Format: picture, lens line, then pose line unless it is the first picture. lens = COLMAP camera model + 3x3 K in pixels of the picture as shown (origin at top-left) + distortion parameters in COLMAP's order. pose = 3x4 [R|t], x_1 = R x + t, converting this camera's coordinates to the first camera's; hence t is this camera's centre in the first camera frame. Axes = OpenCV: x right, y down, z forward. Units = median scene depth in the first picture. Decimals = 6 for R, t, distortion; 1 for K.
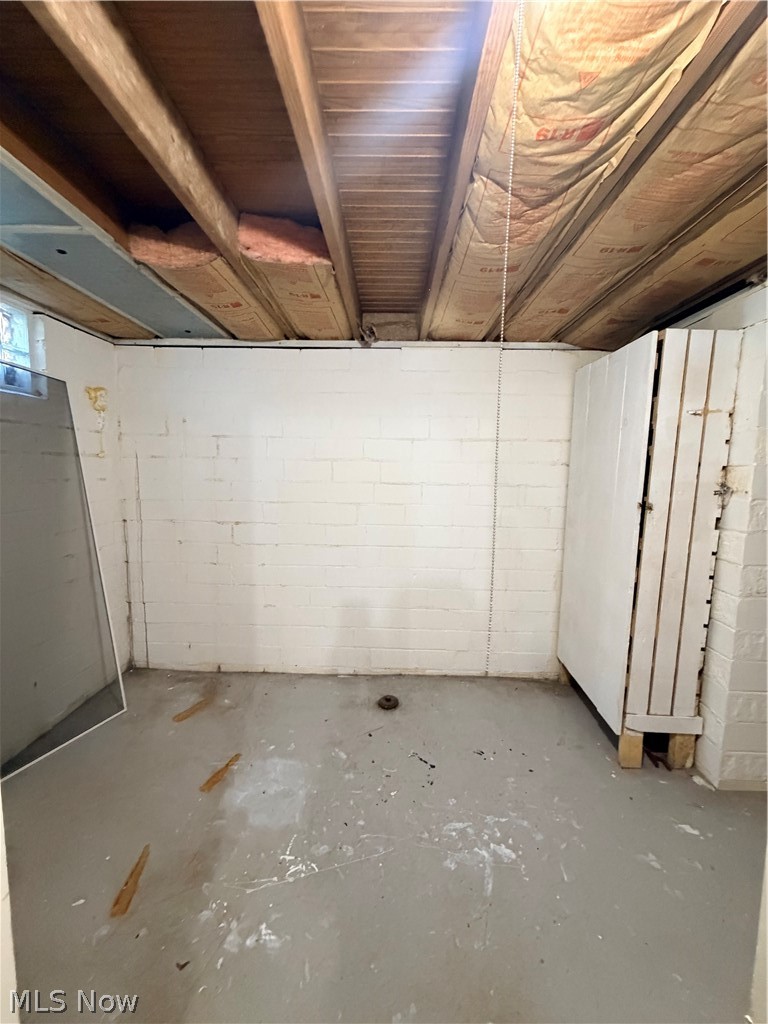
lens RADIAL K [[407.8, 0, 384.4], [0, 407.8, 513.4], [0, 0, 1]] dist [-0.000102, -0.000147]
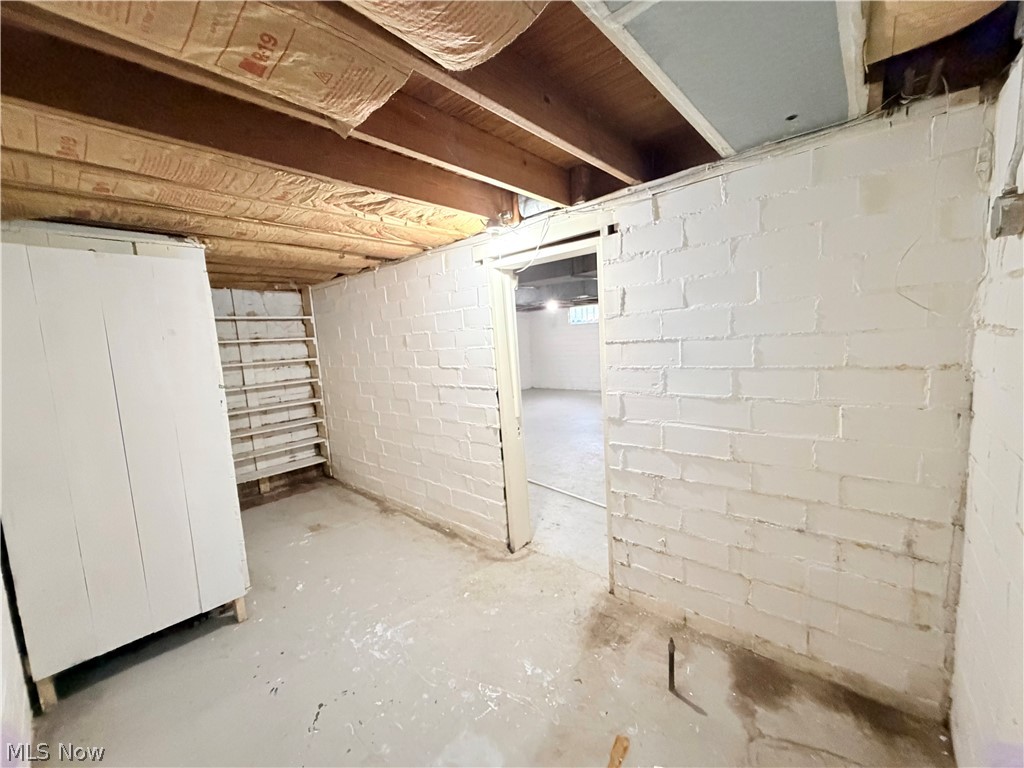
lens RADIAL K [[407.8, 0, 509.1], [0, 407.8, 383.0], [0, 0, 1]] dist [-0.000102, -0.000147]
pose [[-0.764365, -0.044035, 0.643279, -0.951239], [0.117473, 0.971457, 0.206085, -0.263751], [-0.633993, 0.233092, -0.737375, 1.569328]]
